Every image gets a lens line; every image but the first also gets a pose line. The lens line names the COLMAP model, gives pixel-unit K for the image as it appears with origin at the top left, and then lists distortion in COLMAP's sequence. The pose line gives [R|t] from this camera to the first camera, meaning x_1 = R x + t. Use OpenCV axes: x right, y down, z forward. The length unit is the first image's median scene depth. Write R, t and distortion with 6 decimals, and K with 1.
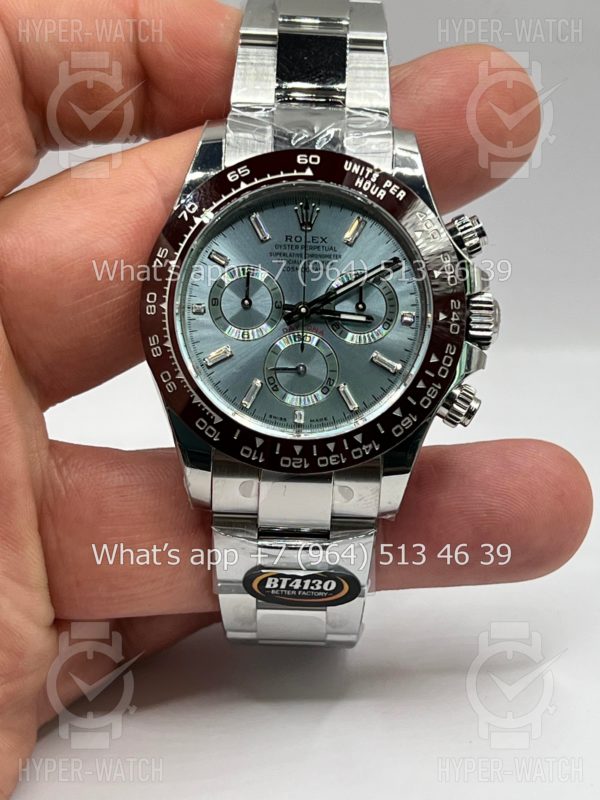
lens RADIAL K [[1752.0, 0, 300.0], [0, 1752.0, 400.0], [0, 0, 1]] dist [0.075543, 0.002749]
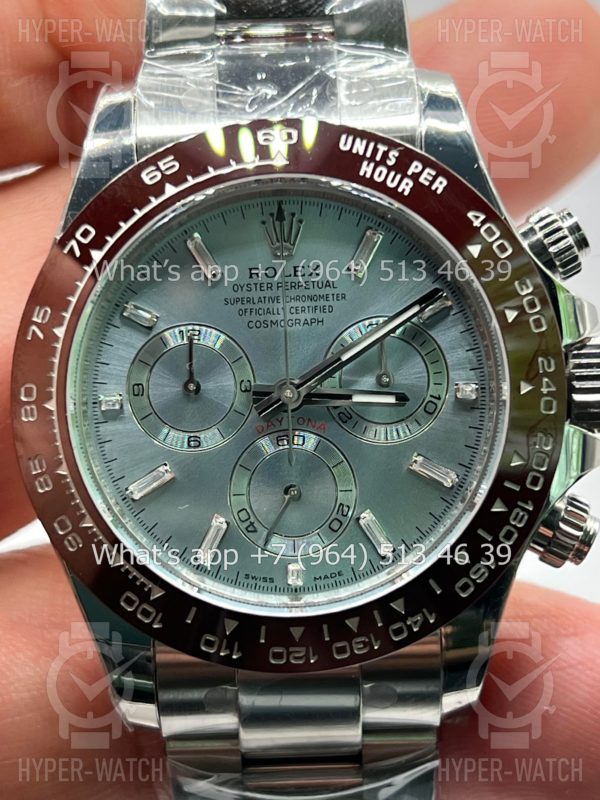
lens RADIAL K [[1838.6, 0, 300.0], [0, 1838.6, 400.0], [0, 0, 1]] dist [0.192155, -0.010084]
pose [[0.997006, -0.076320, -0.012444, 0.013357], [0.076406, 0.997055, 0.006612, -0.052981], [0.011902, -0.007543, 0.999901, 0.383606]]
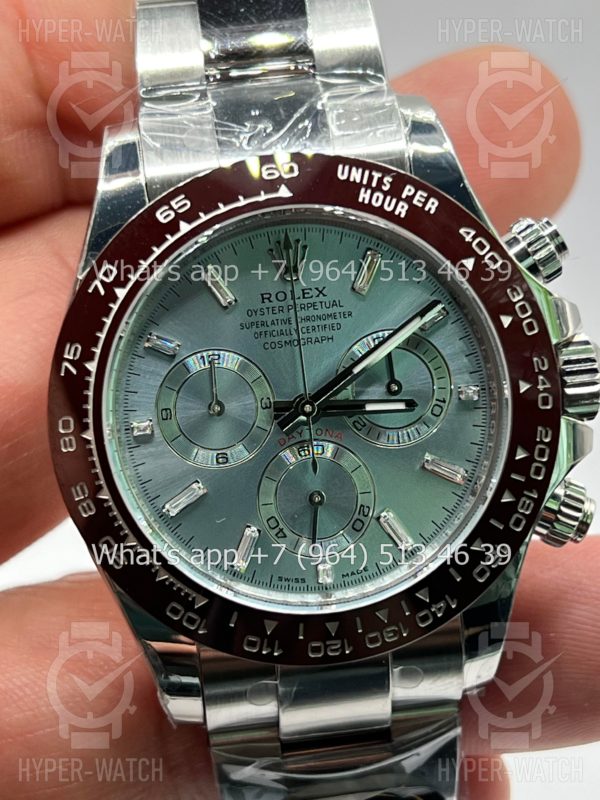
lens RADIAL K [[1838.6, 0, 300.0], [0, 1838.6, 400.0], [0, 0, 1]] dist [0.192155, -0.010084]
pose [[0.987000, -0.149645, 0.058637, -0.039281], [0.147396, 0.988227, 0.041001, -0.081870], [-0.064082, -0.031825, 0.997437, 0.335836]]
